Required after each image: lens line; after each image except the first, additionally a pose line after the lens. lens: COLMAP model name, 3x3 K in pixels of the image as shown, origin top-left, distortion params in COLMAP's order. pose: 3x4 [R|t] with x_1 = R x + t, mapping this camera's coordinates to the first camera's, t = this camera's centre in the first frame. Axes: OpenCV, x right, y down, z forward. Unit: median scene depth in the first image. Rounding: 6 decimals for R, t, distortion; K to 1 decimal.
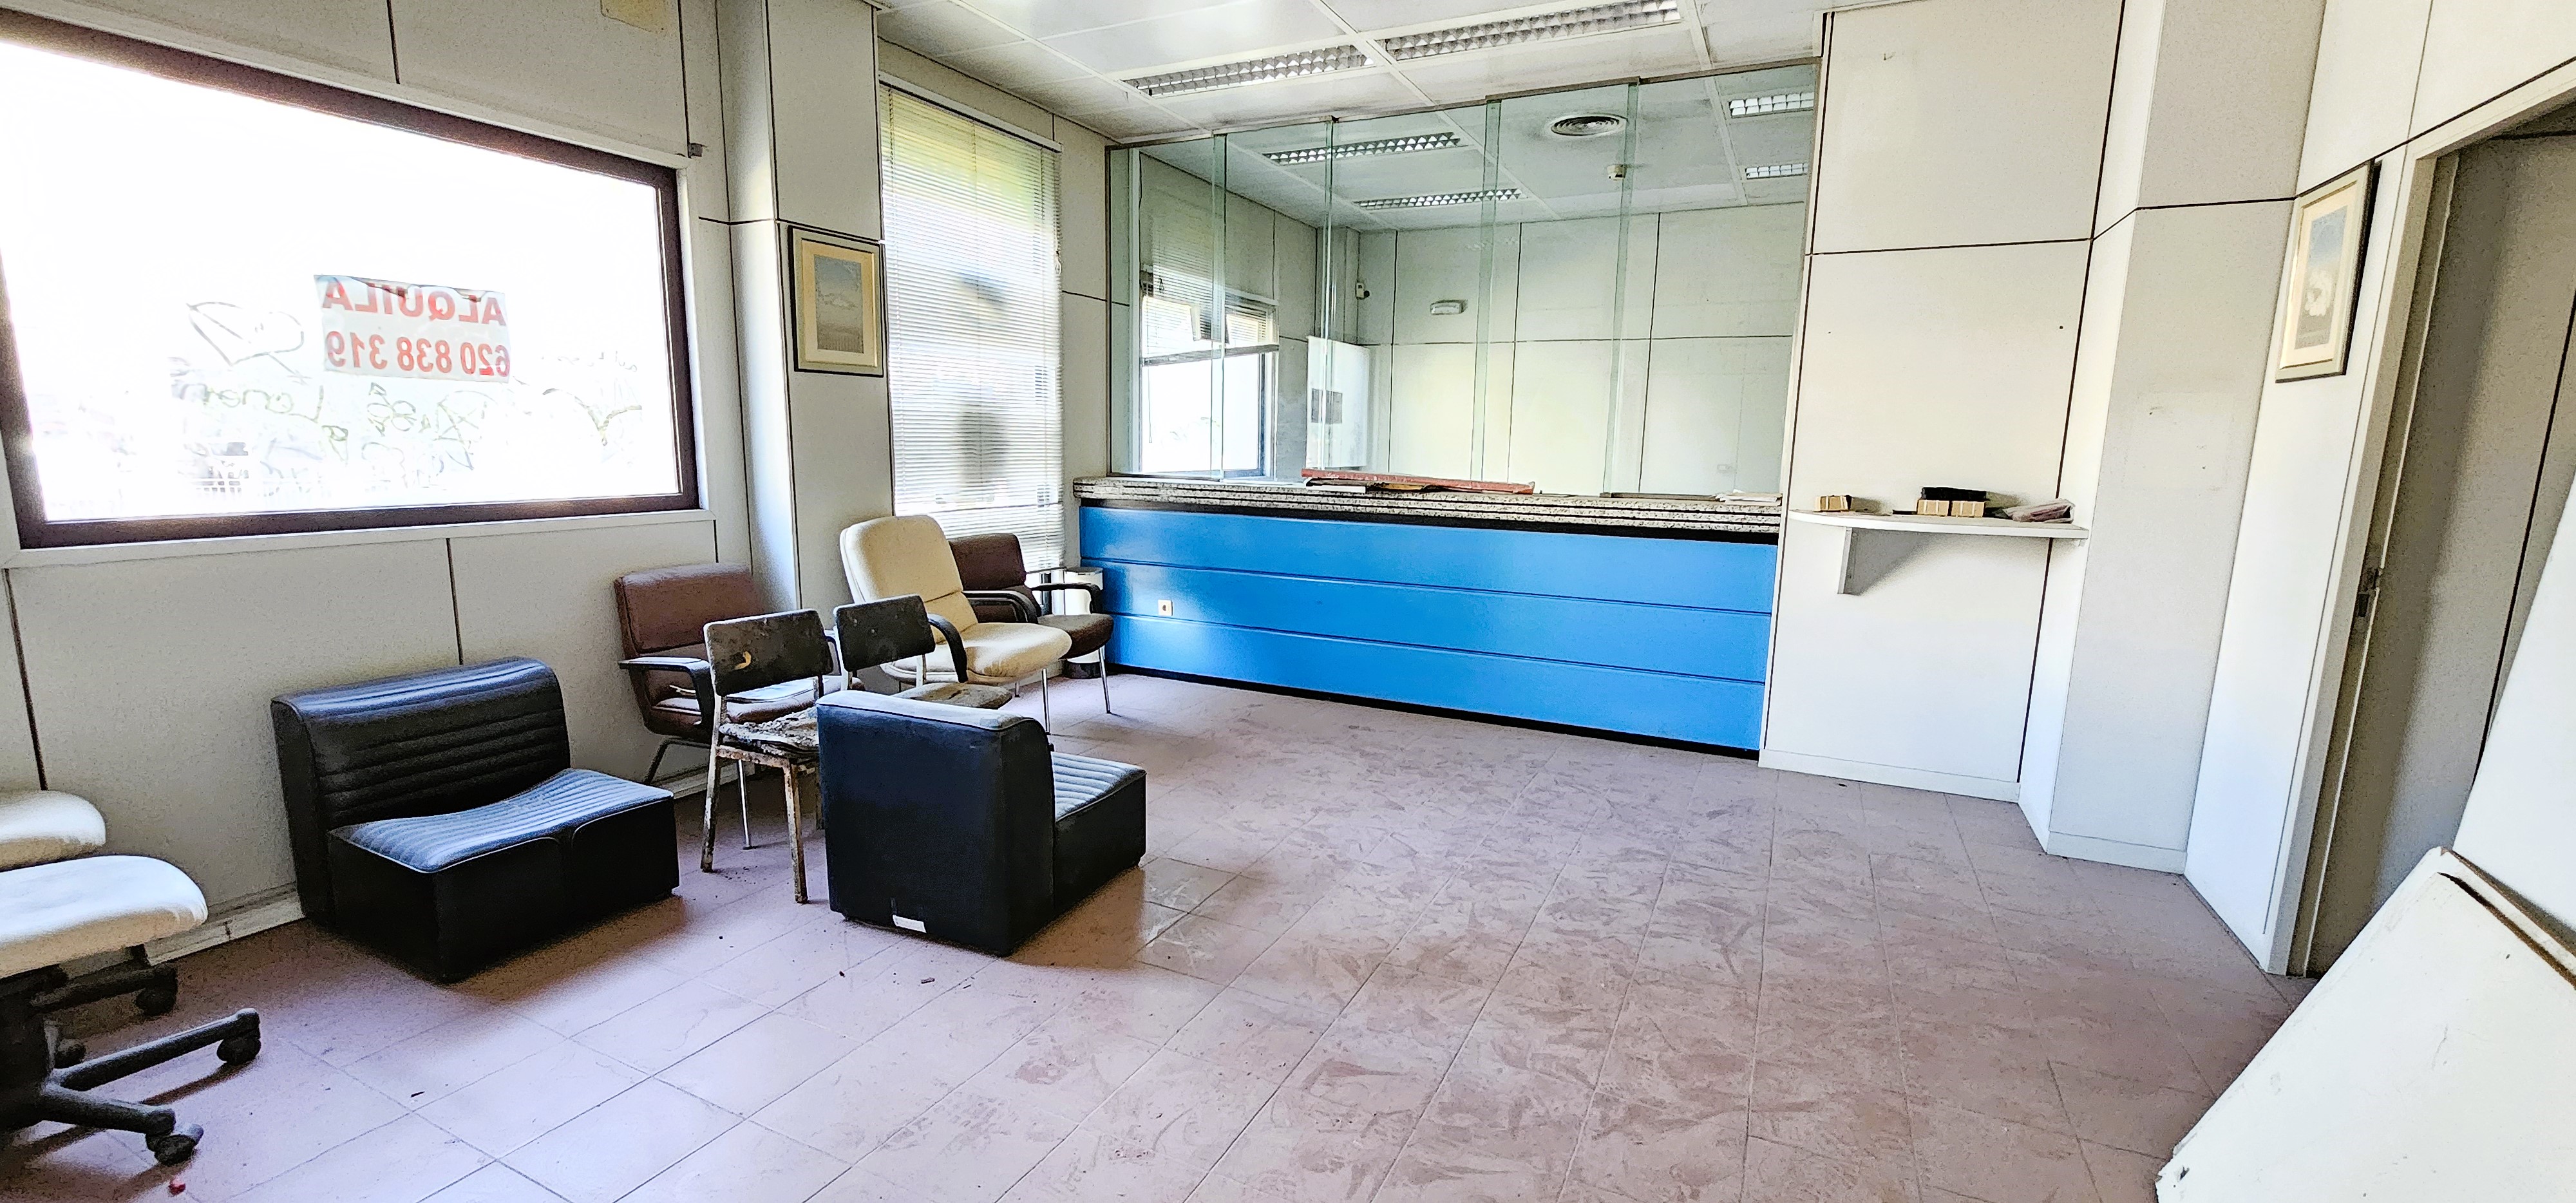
lens RADIAL K [[1053.6, 0, 1255.7], [0, 1053.6, 587.1], [0, 0, 1]] dist [-0.002919, 0.001470]
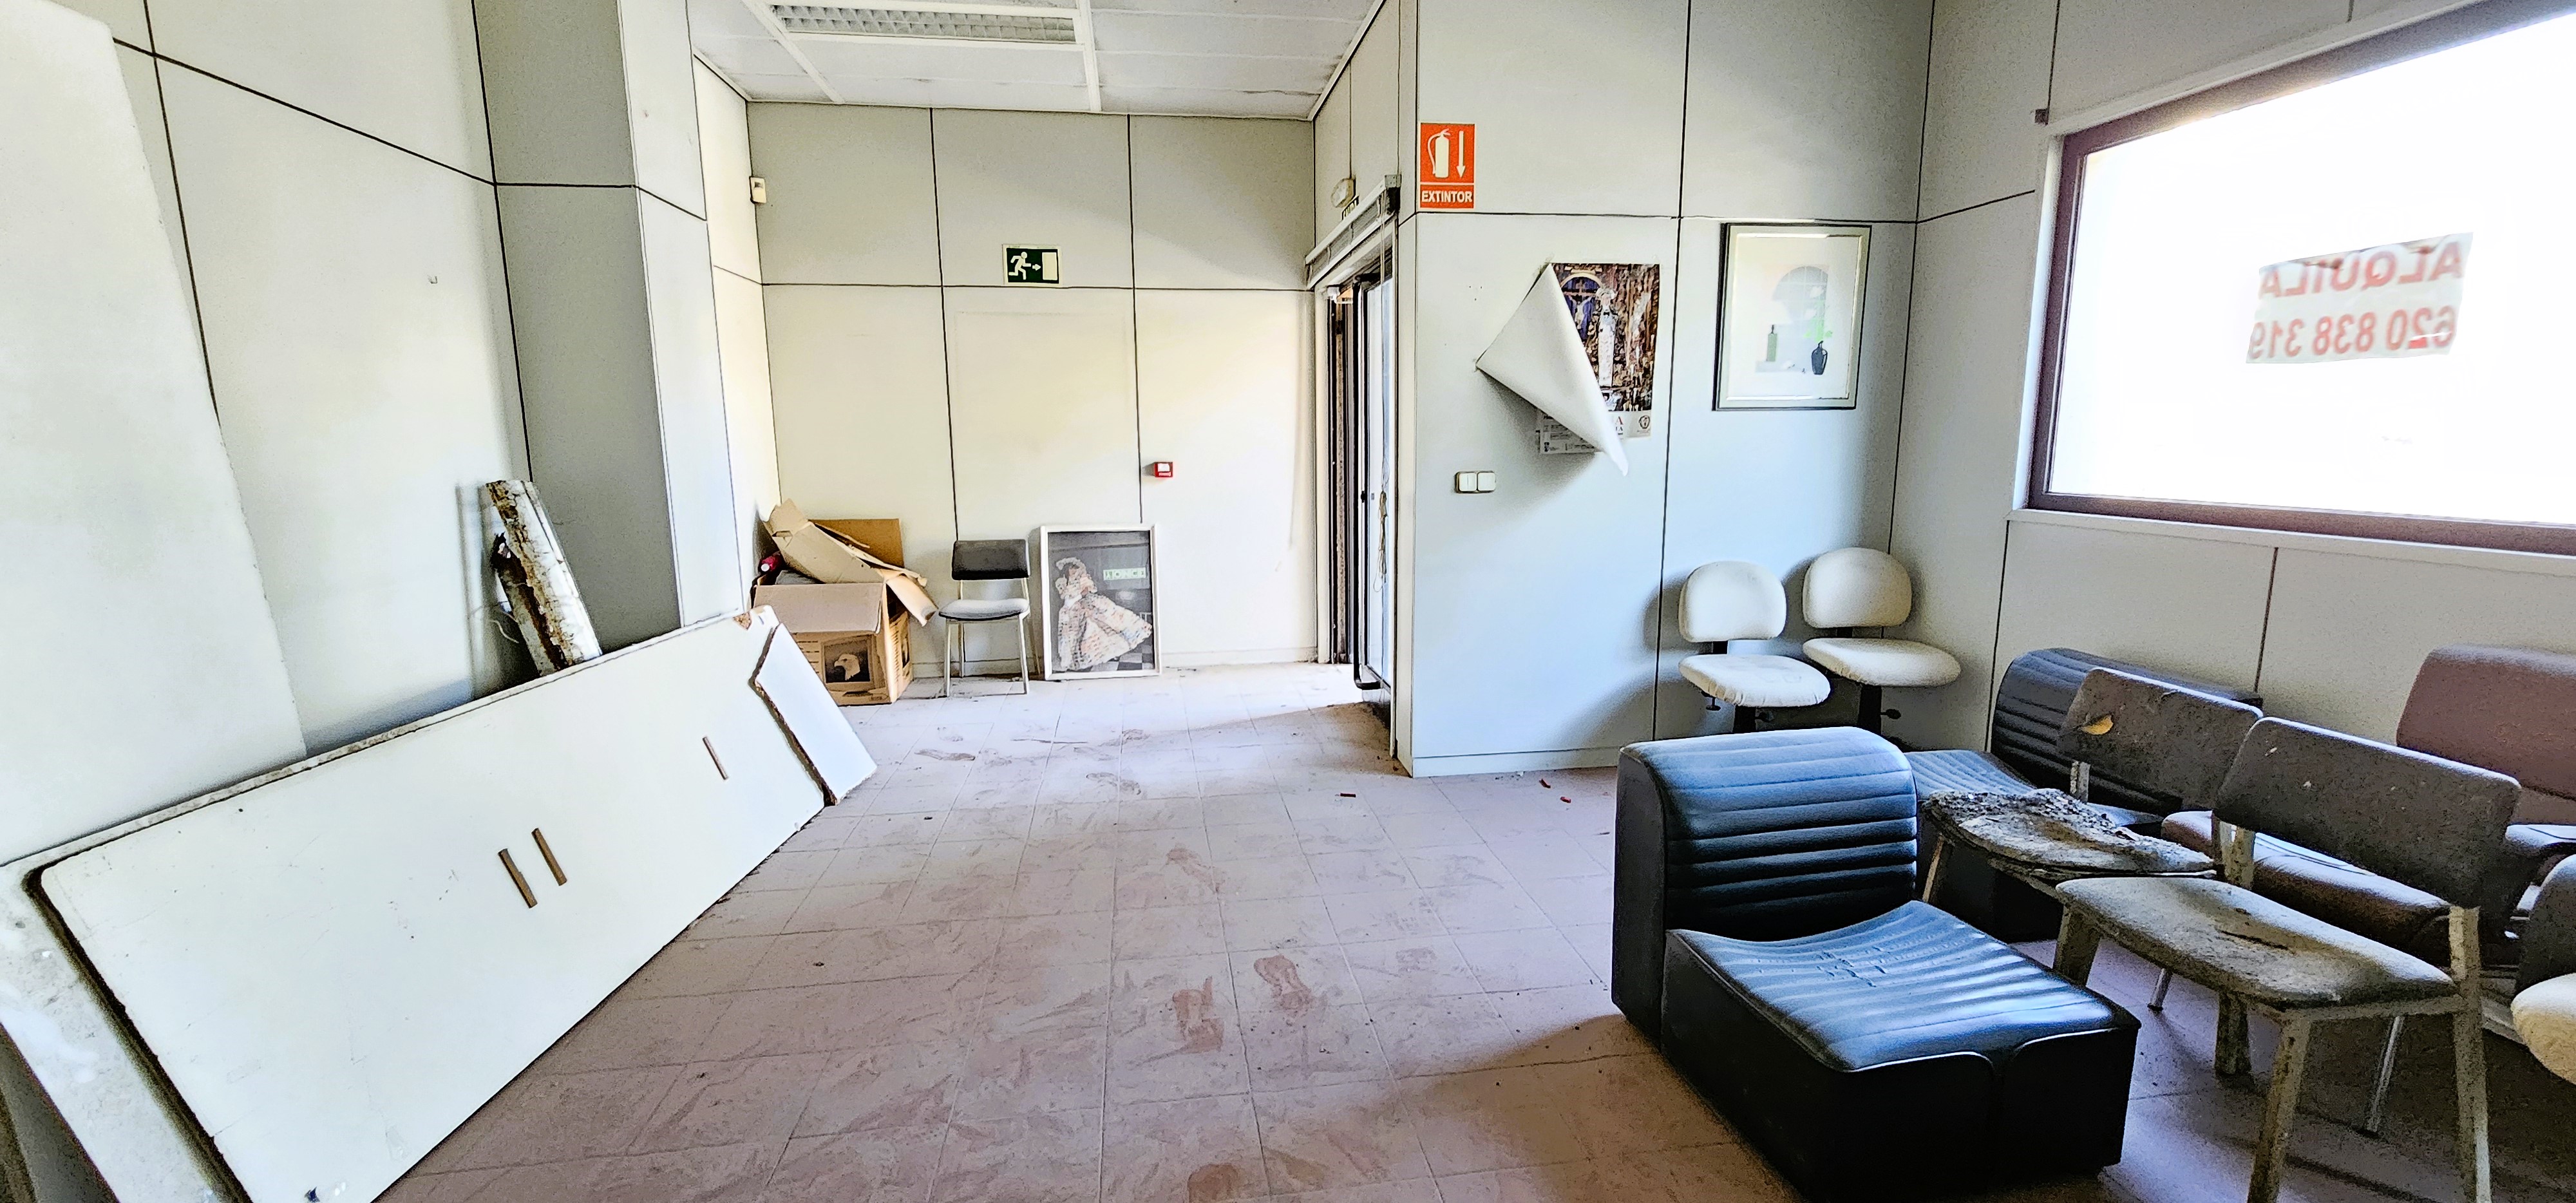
lens RADIAL K [[1053.6, 0, 1334.3], [0, 1053.6, 604.6], [0, 0, 1]] dist [-0.002919, 0.001470]
pose [[-0.786846, 0.089816, -0.610579, 0.259314], [-0.093426, 0.960616, 0.261704, -0.104450], [0.610037, 0.262965, -0.747465, 0.795968]]
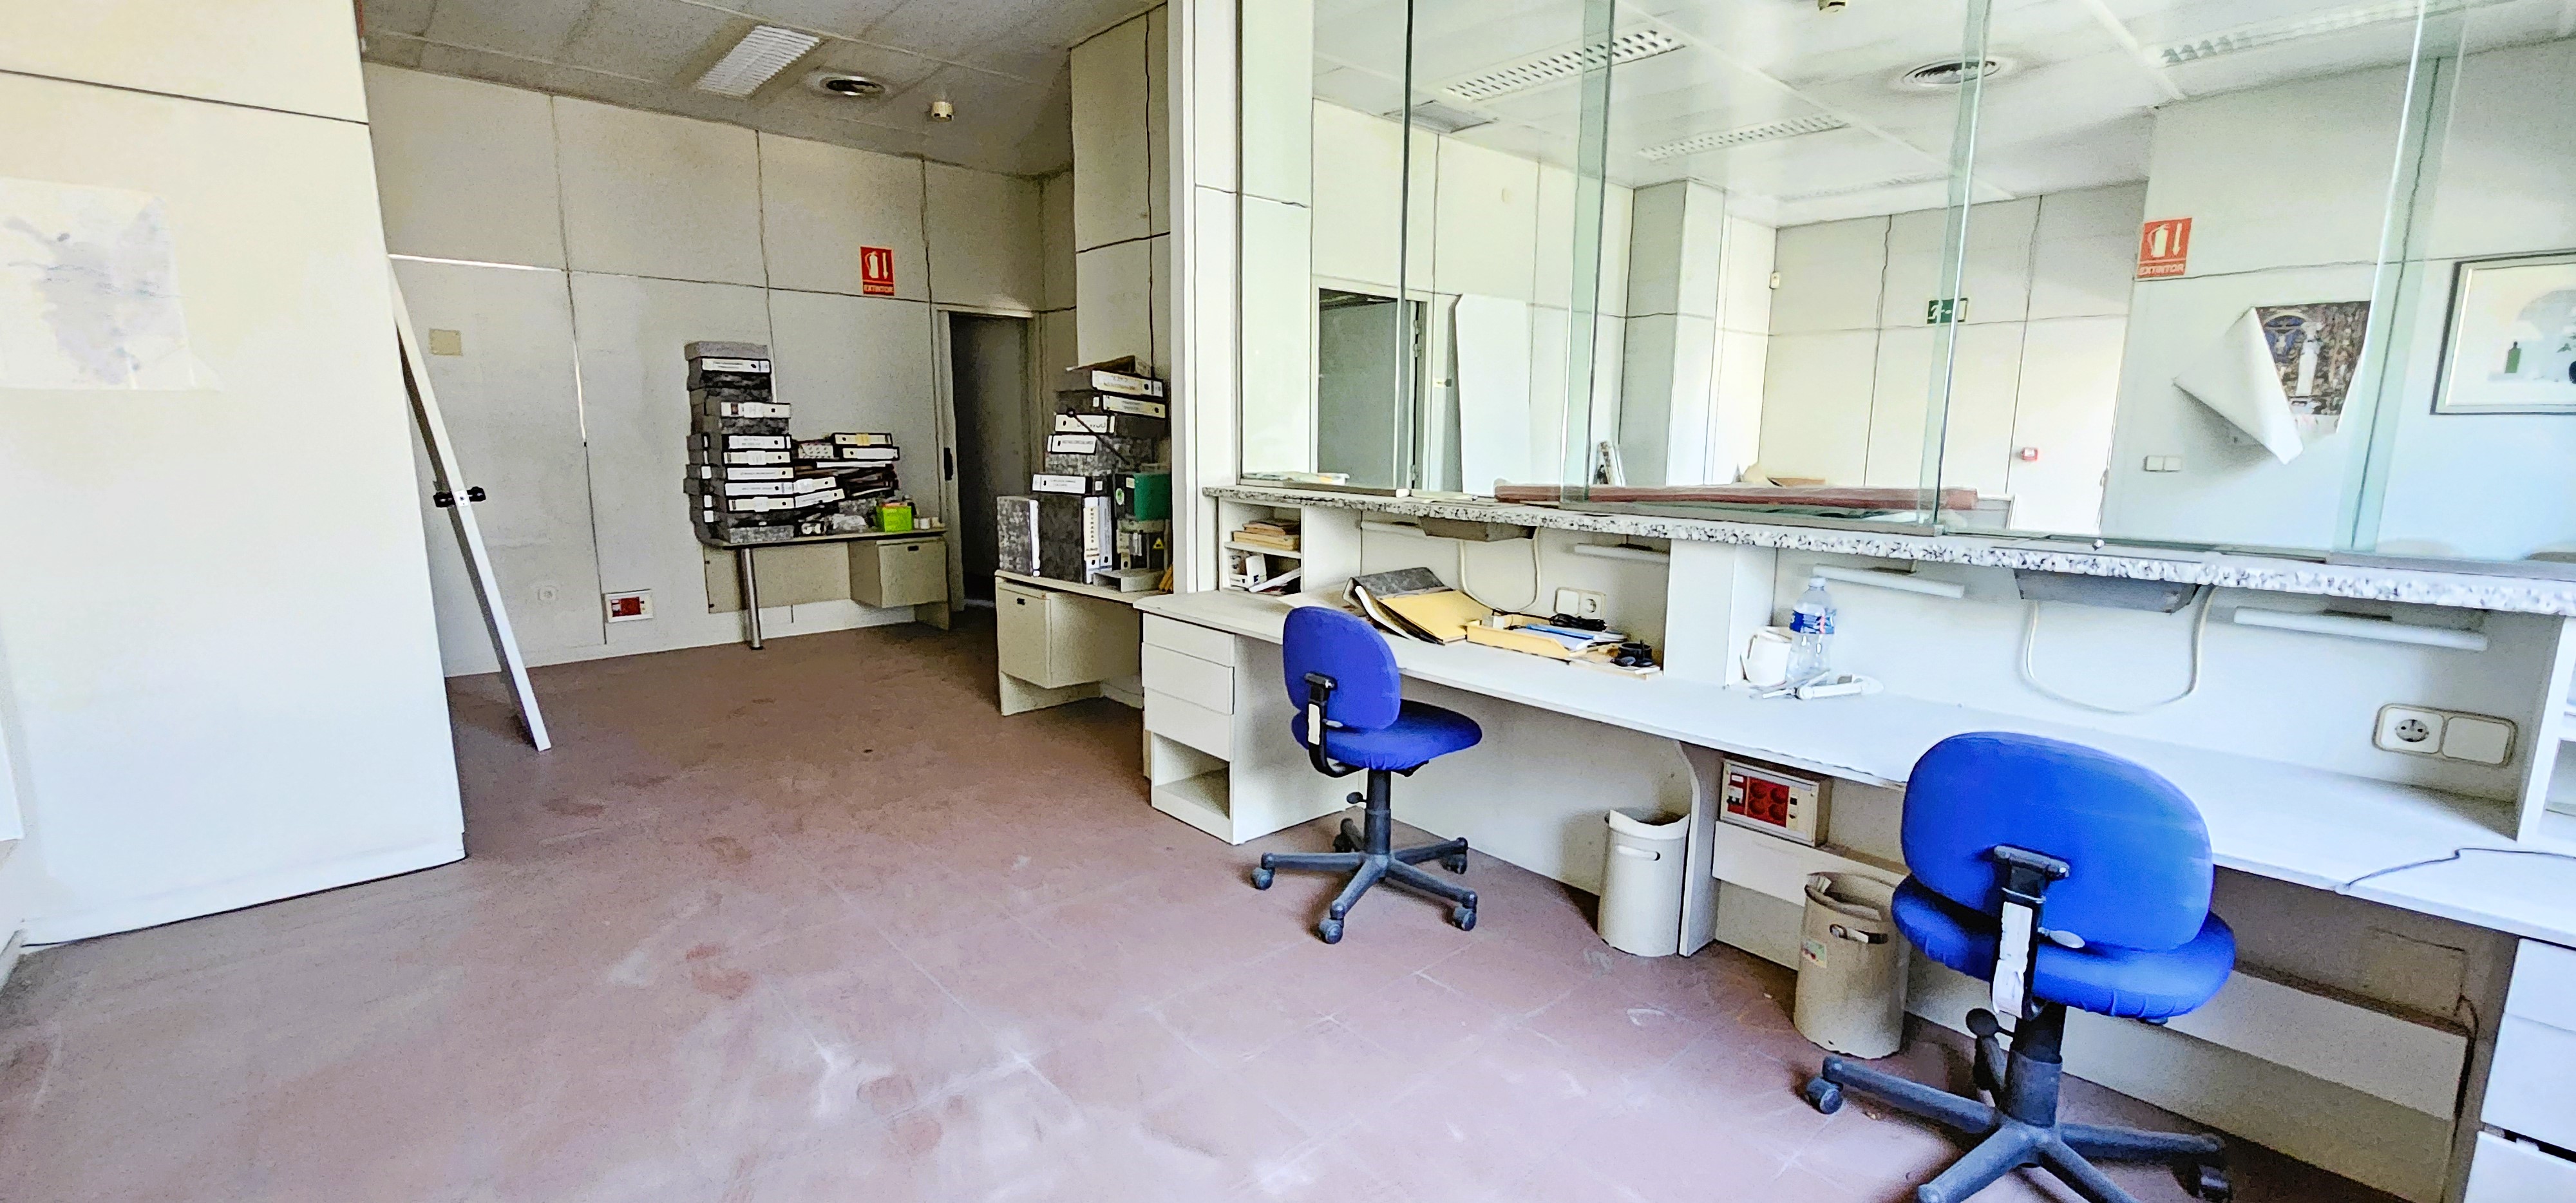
lens RADIAL K [[1053.6, 0, 1268.3], [0, 1053.6, 609.0], [0, 0, 1]] dist [-0.002919, 0.001470]
pose [[-0.937913, -0.077304, 0.338147, 0.189151], [0.033087, 0.950466, 0.309062, -0.229562], [-0.345289, 0.301062, -0.888897, 1.627338]]
